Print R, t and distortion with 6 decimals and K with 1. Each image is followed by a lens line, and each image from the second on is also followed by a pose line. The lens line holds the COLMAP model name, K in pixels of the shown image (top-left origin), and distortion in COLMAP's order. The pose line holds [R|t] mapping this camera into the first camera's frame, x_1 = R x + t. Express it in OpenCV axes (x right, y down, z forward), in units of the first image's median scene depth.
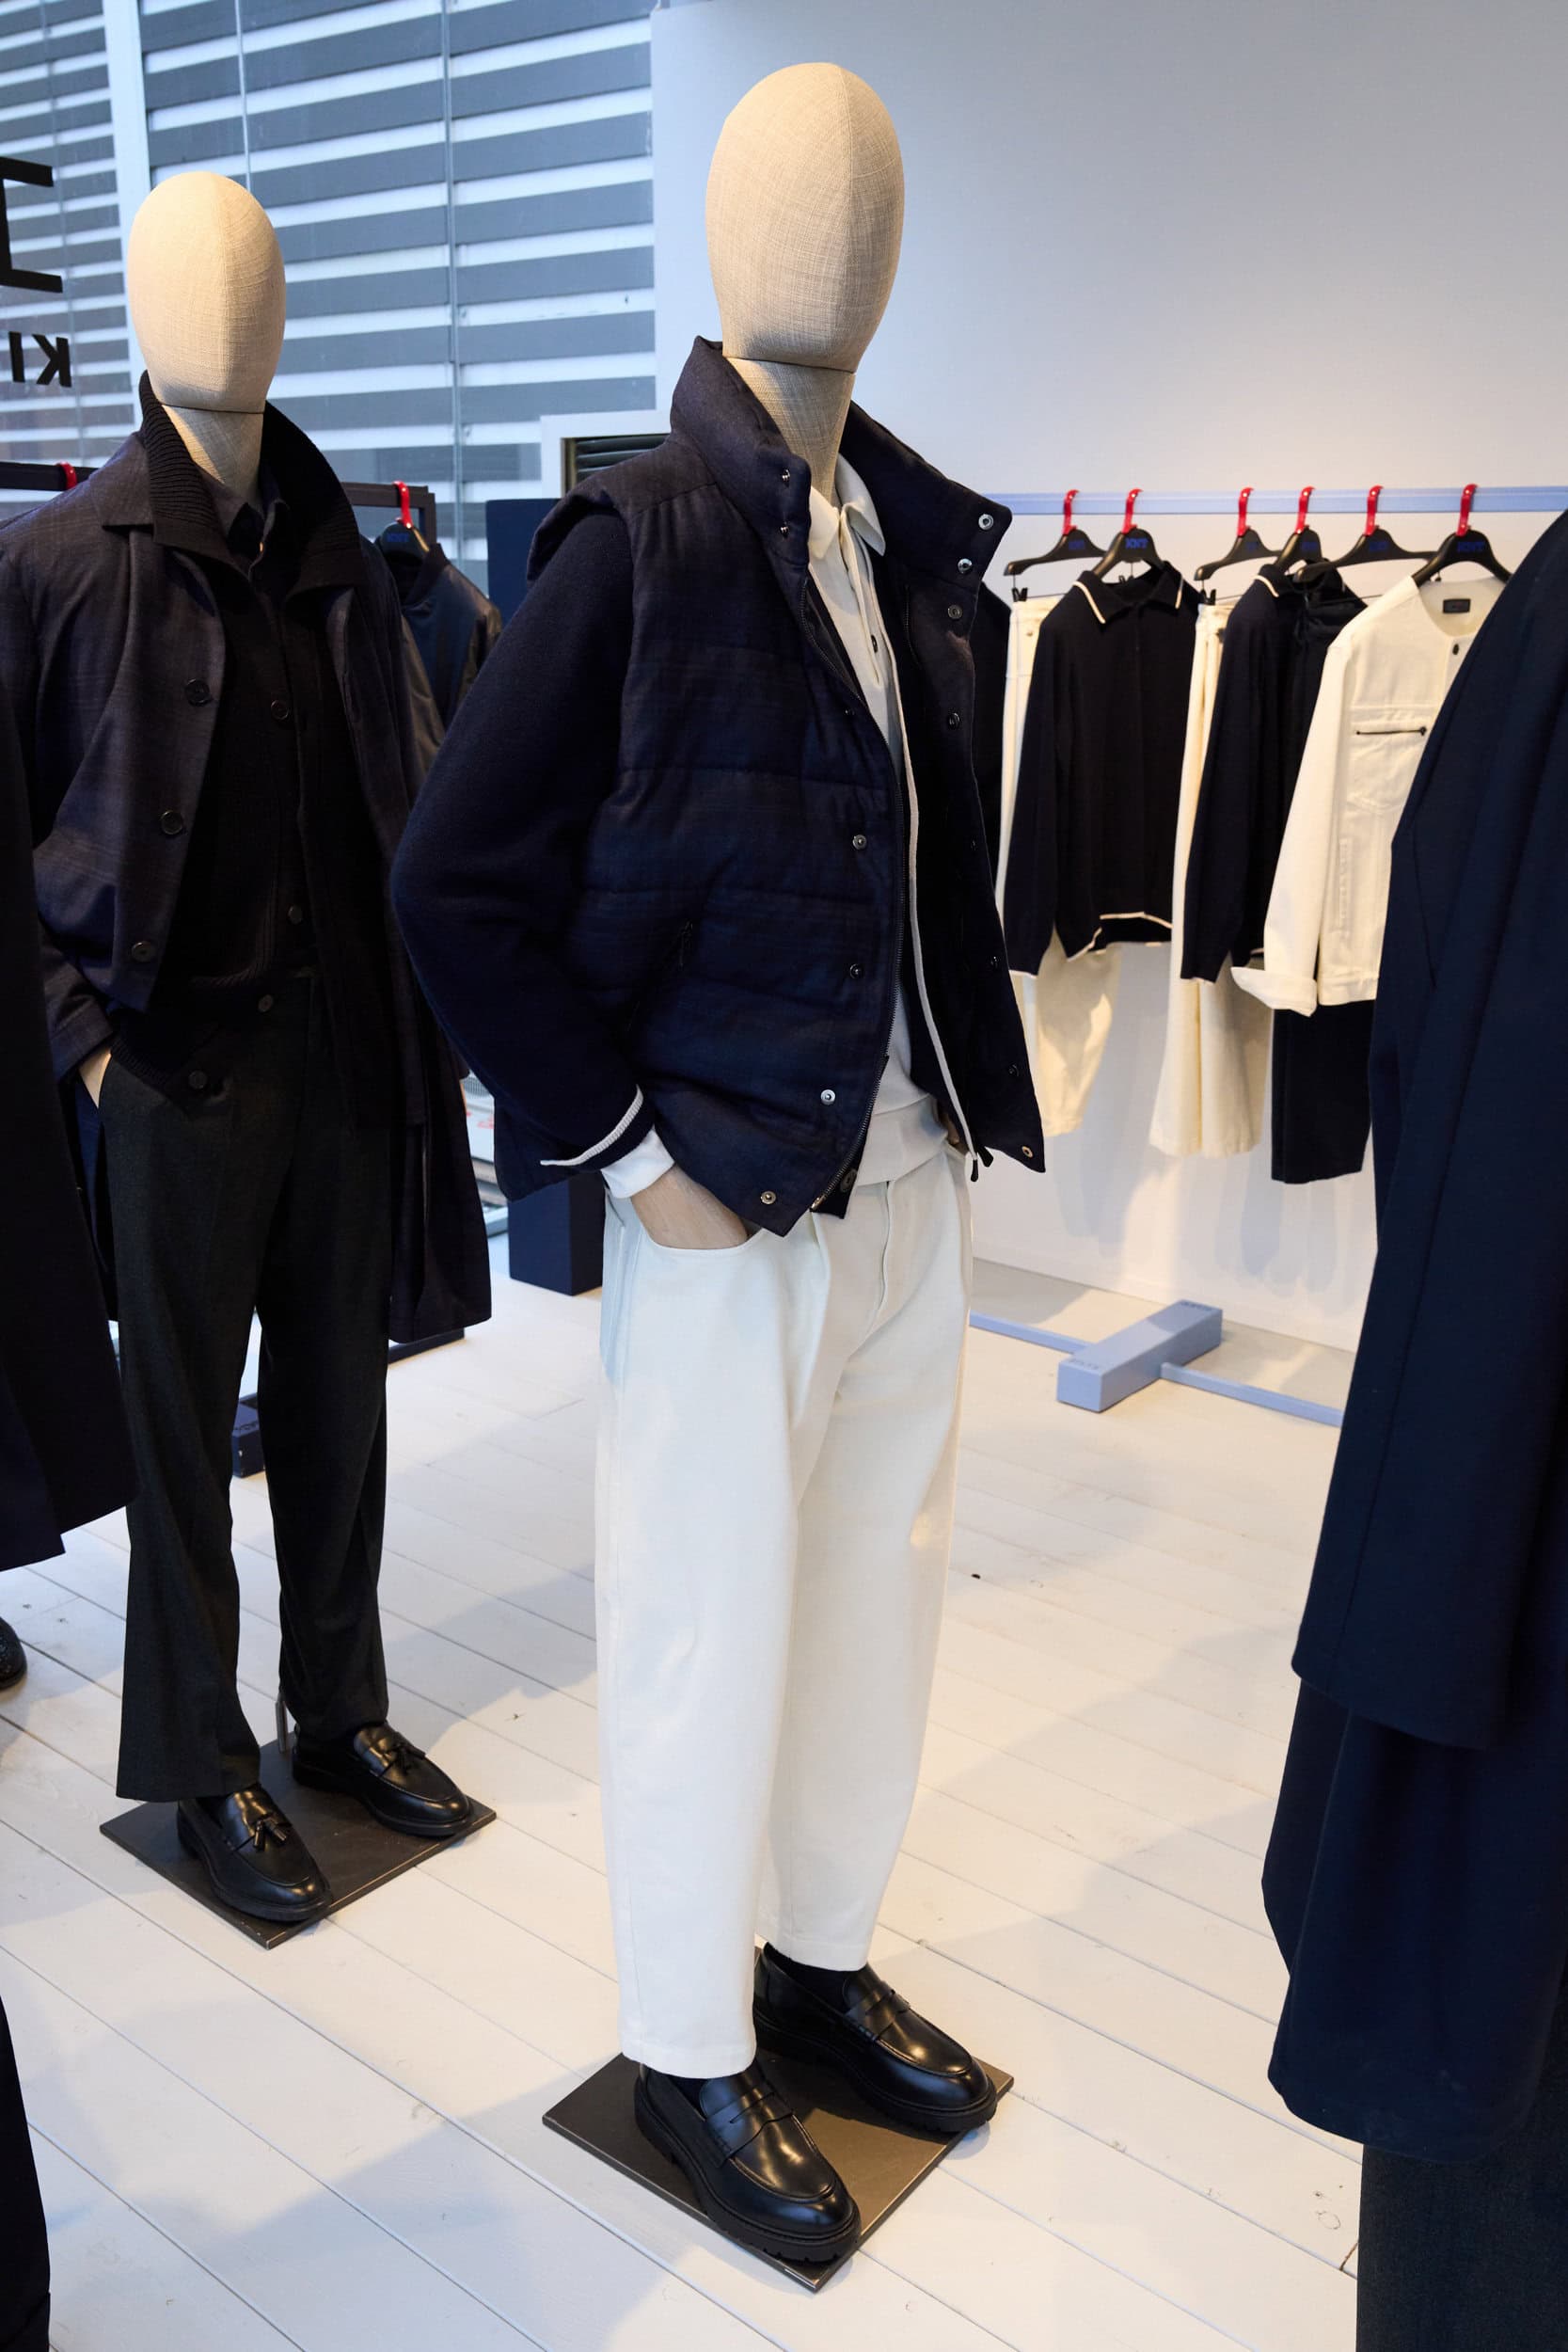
lens RADIAL K [[2036.4, 0, 784.0], [0, 2036.4, 1176.0], [0, 0, 1]] dist [-0.069652, 0.139276]
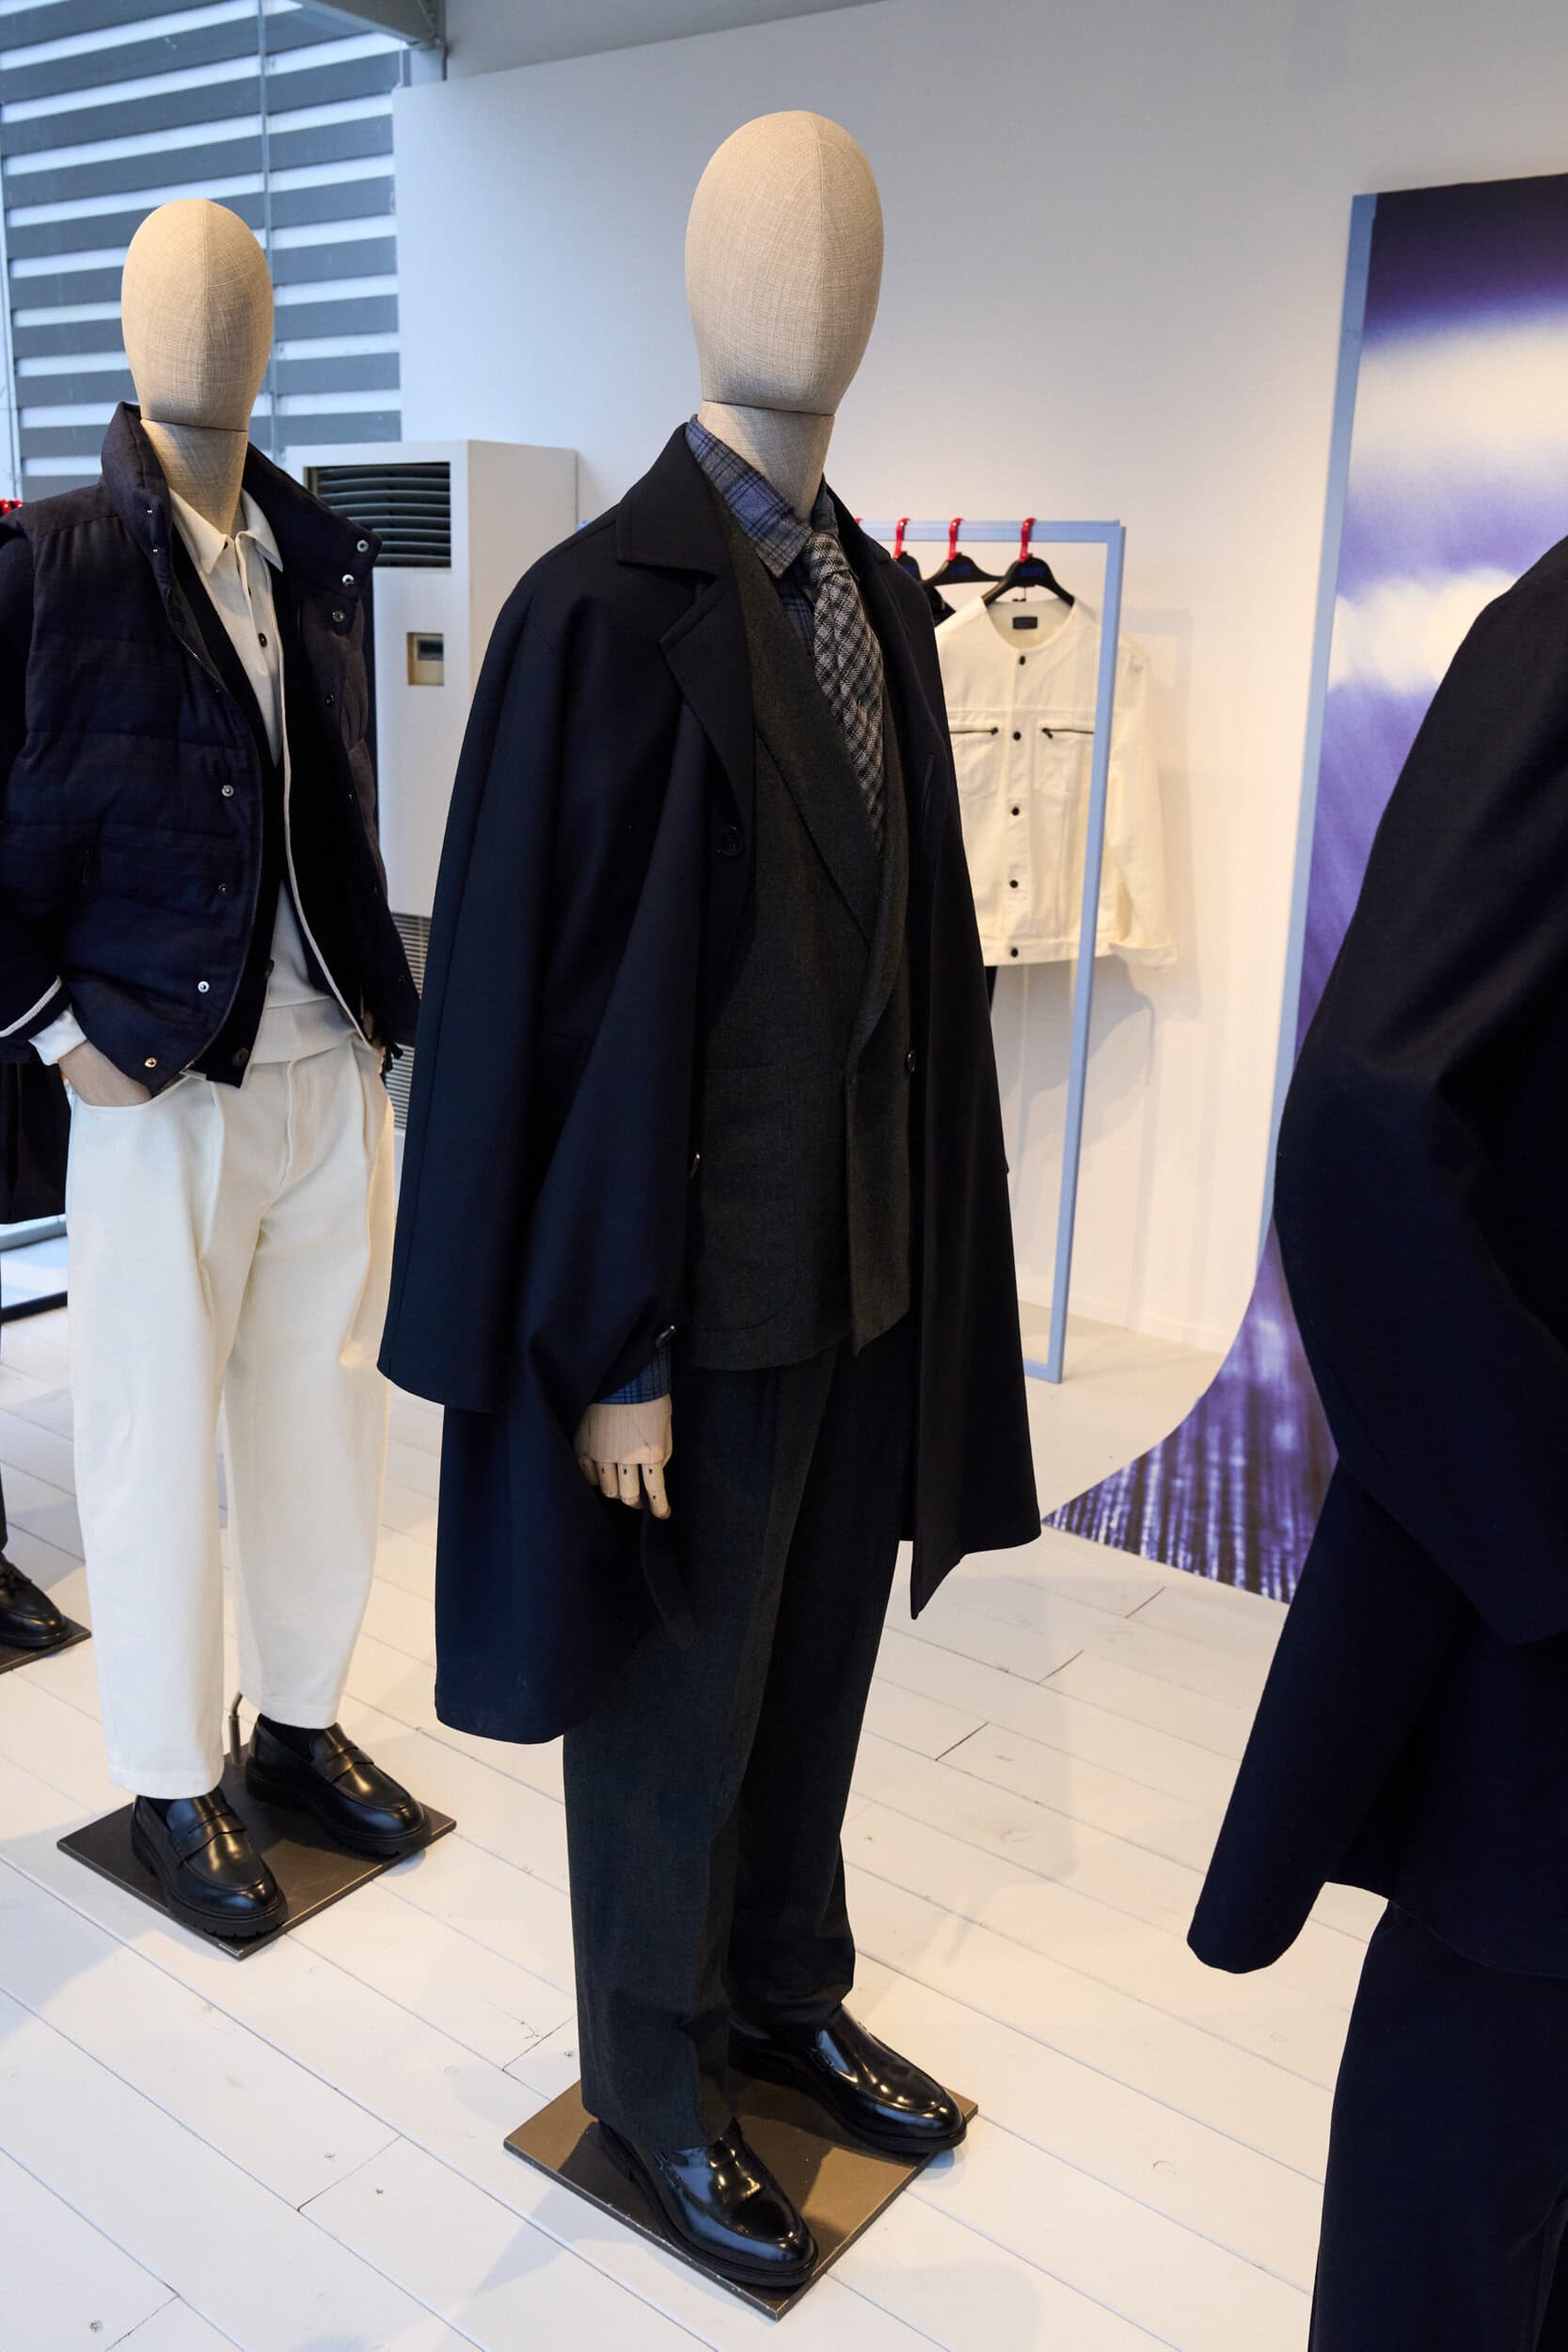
lens RADIAL K [[2050.0, 0, 769.6], [0, 2050.0, 1152.5], [0, 0, 1]] dist [-0.070794, 0.120852]
pose [[0.999874, 0.010311, 0.012085, 0.356180], [-0.010043, 0.999707, -0.022021, 0.088763], [-0.012308, 0.021897, 0.999684, -0.291374]]
